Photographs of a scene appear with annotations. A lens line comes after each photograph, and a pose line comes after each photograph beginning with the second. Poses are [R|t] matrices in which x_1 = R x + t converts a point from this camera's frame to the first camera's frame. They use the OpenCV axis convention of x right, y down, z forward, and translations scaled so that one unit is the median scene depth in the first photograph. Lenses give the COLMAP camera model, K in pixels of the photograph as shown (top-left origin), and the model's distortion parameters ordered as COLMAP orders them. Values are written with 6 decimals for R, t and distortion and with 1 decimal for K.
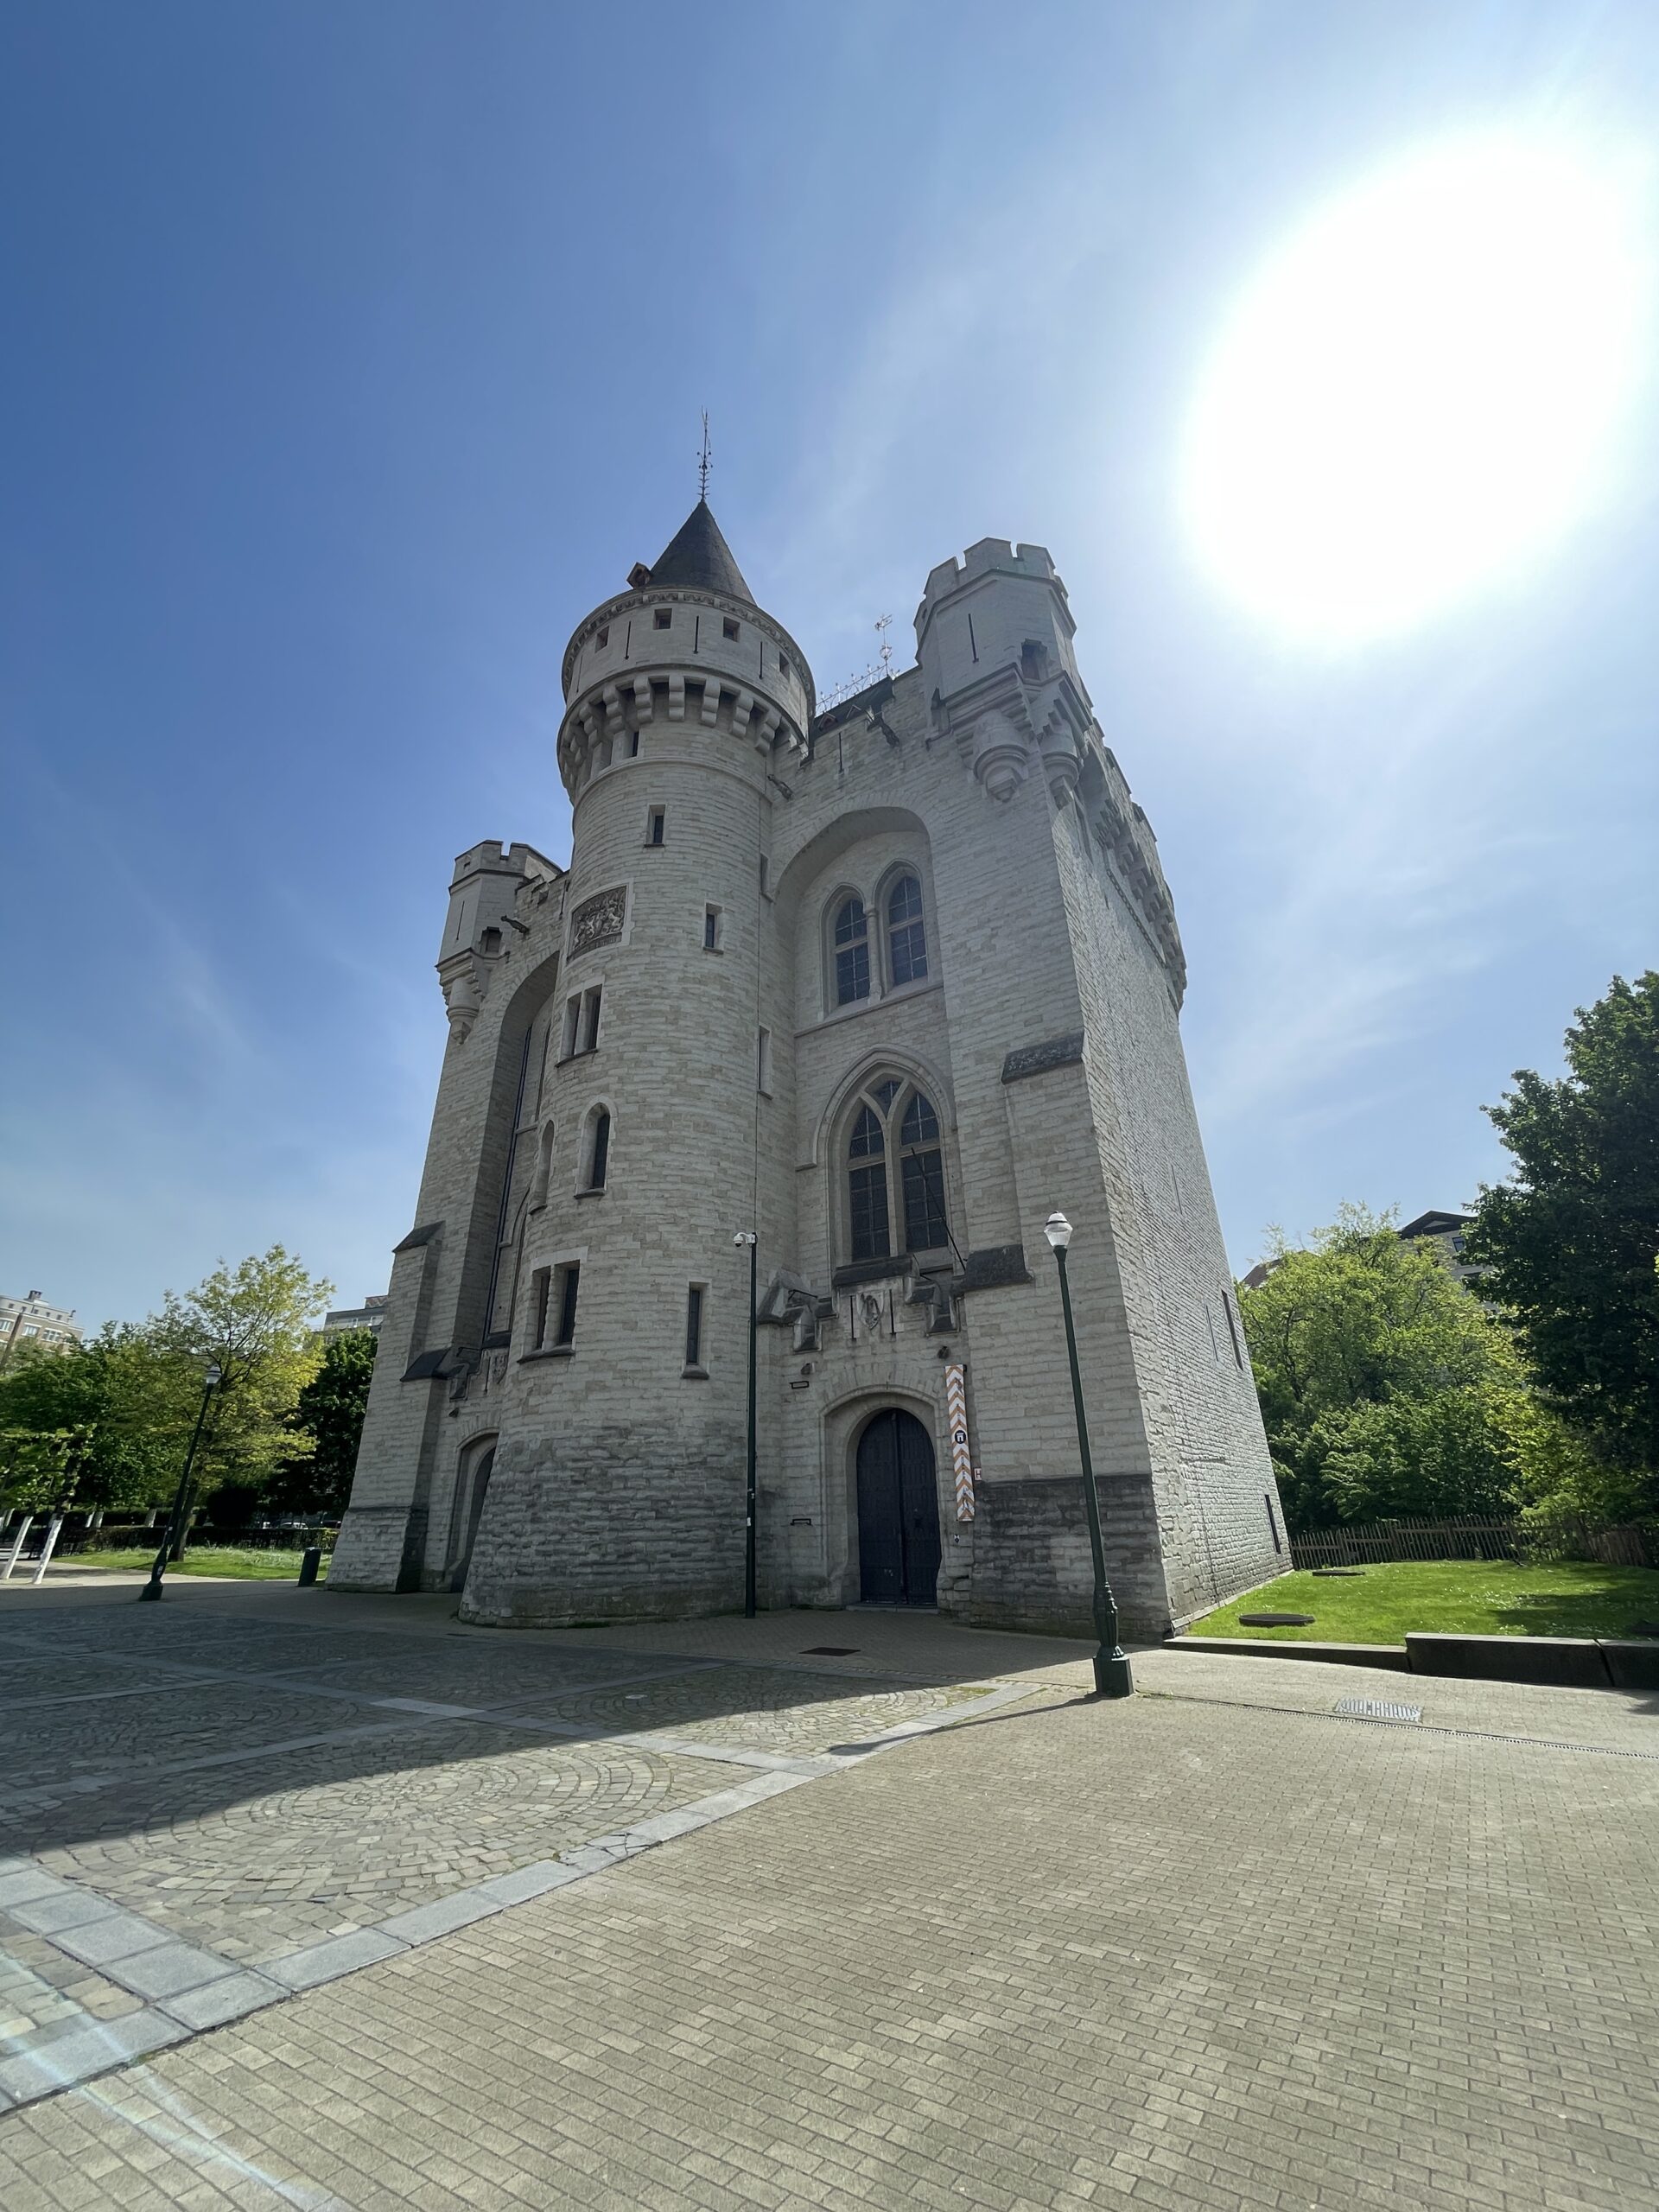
lens RADIAL K [[887.5, 0, 830.9], [0, 887.5, 1104.6], [0, 0, 1]] dist [-0.003048, 0.002228]
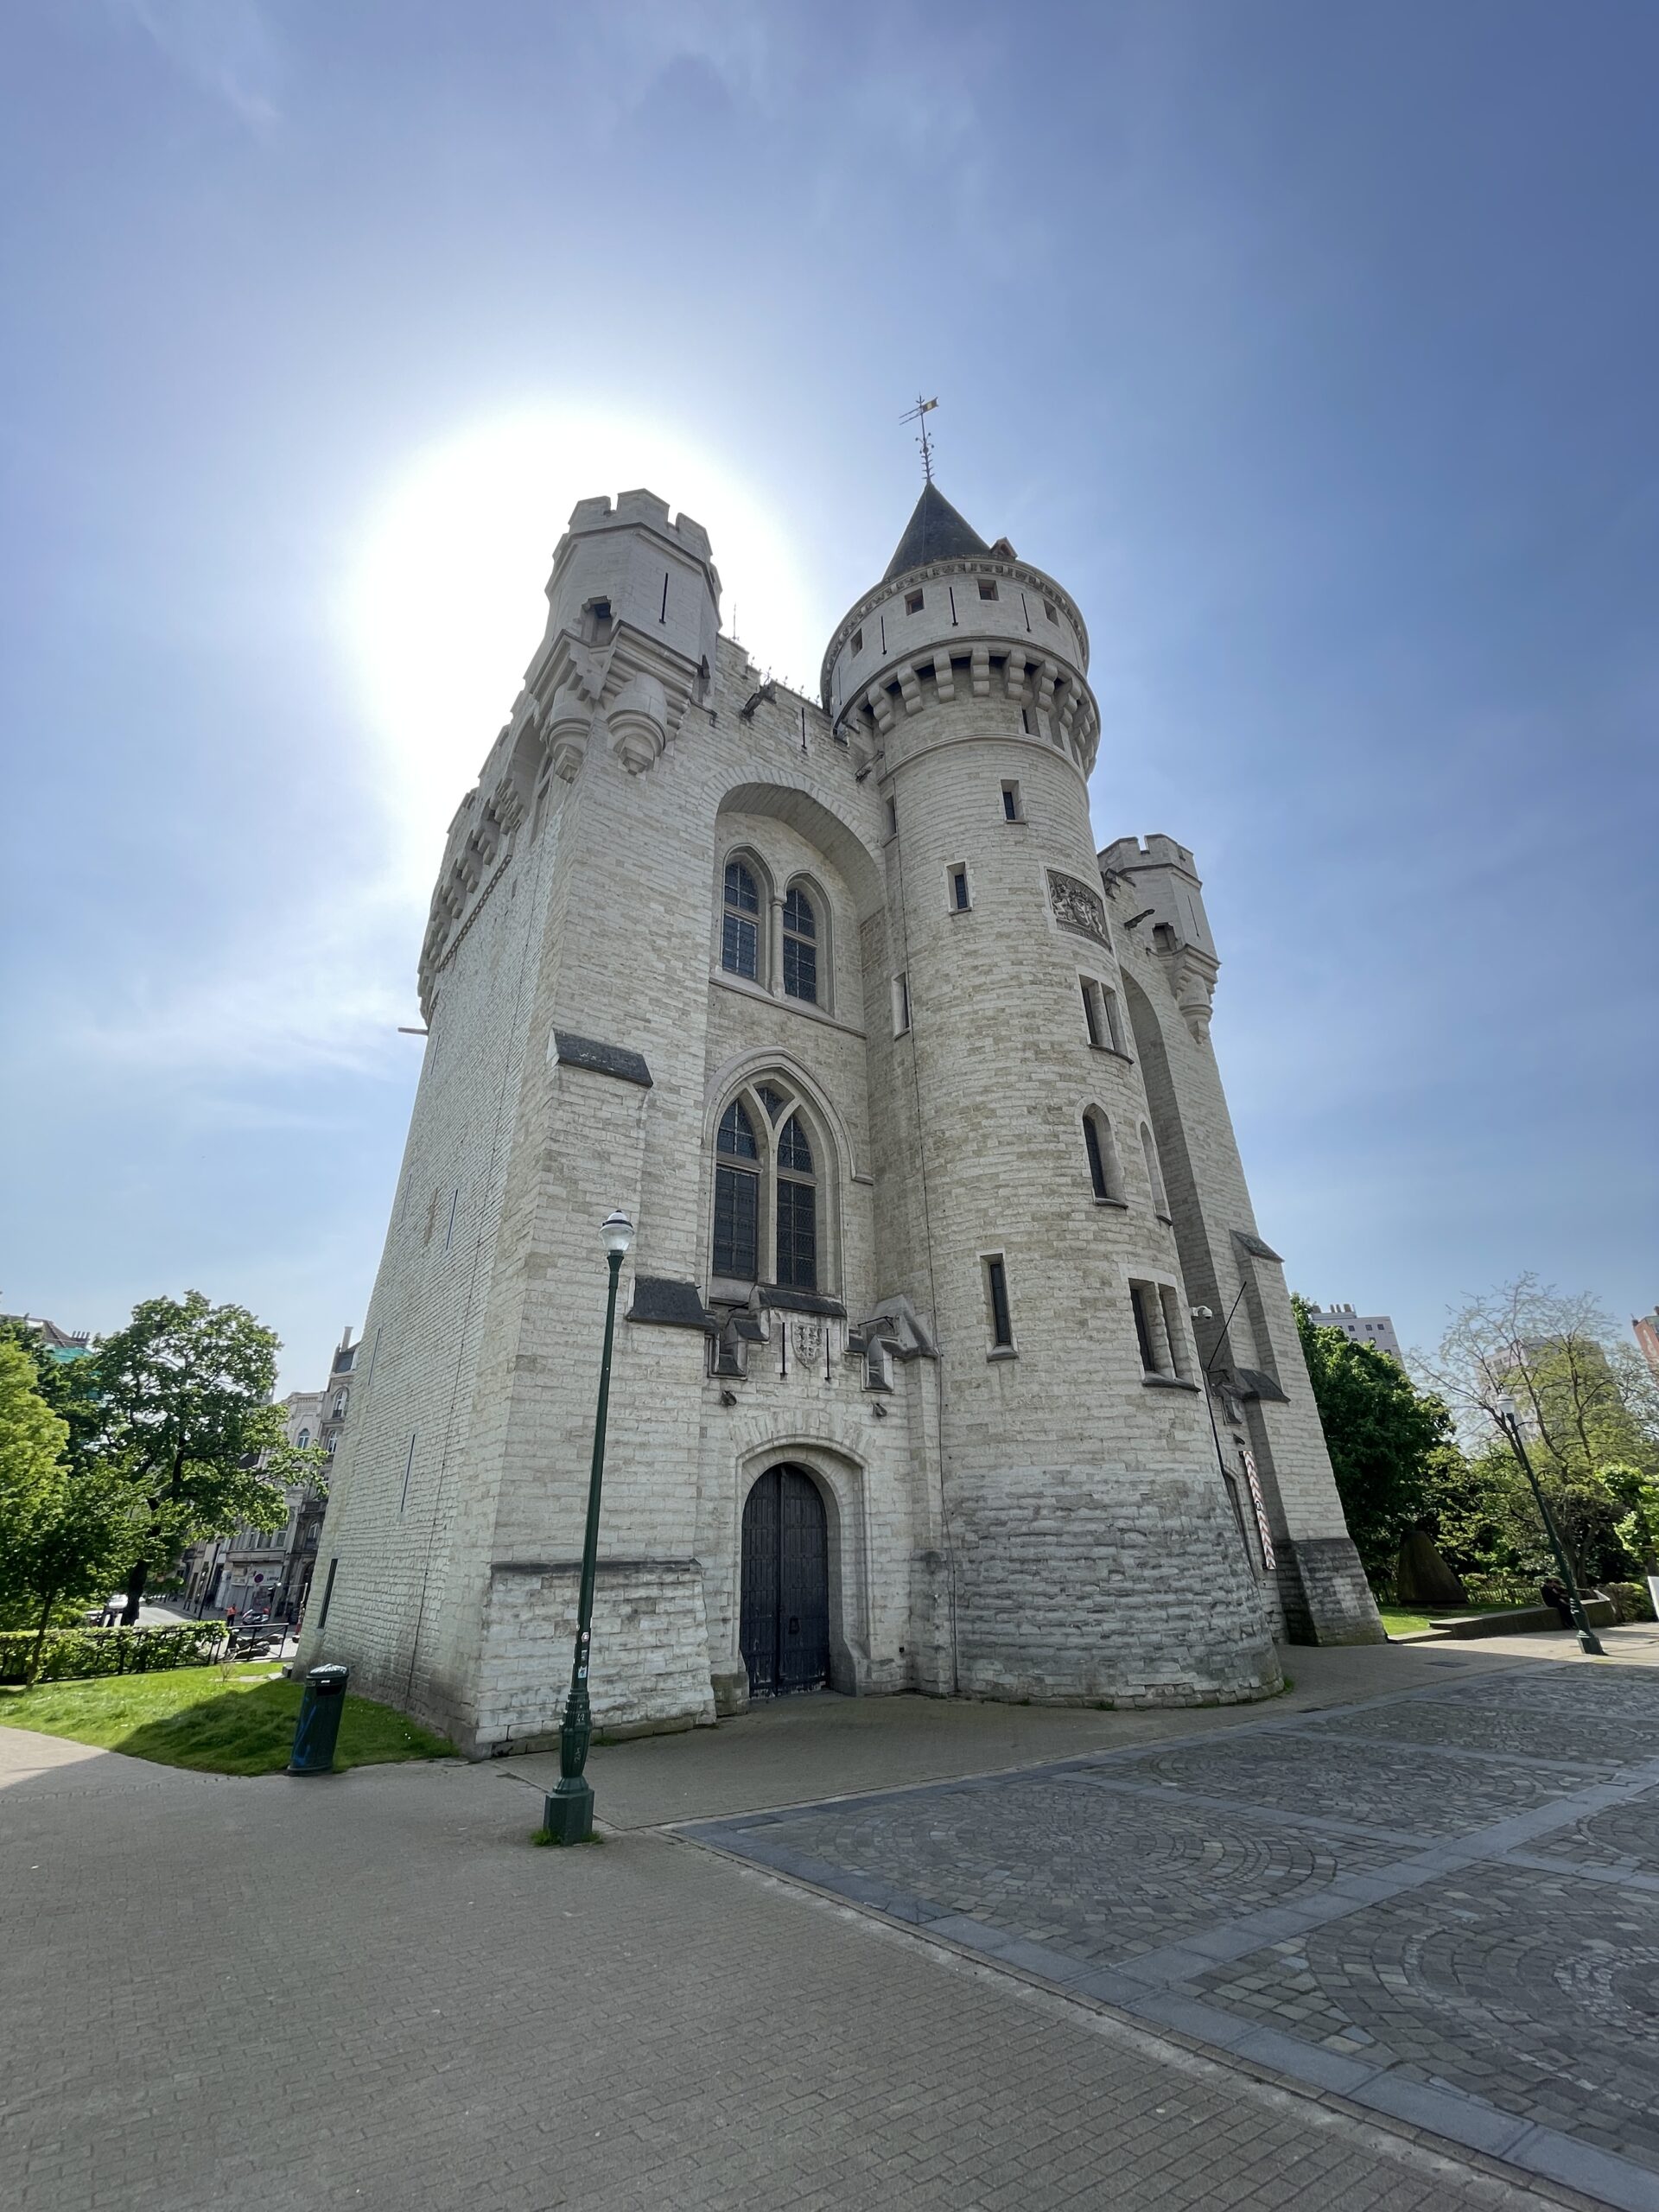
lens RADIAL K [[887.5, 0, 824.1], [0, 887.5, 1107.2], [0, 0, 1]] dist [-0.003048, 0.002228]
pose [[0.360753, 0.425303, 0.830045, -1.315912], [-0.382089, 0.879257, -0.284455, 0.428739], [-0.850803, -0.214534, 0.479698, 0.939594]]
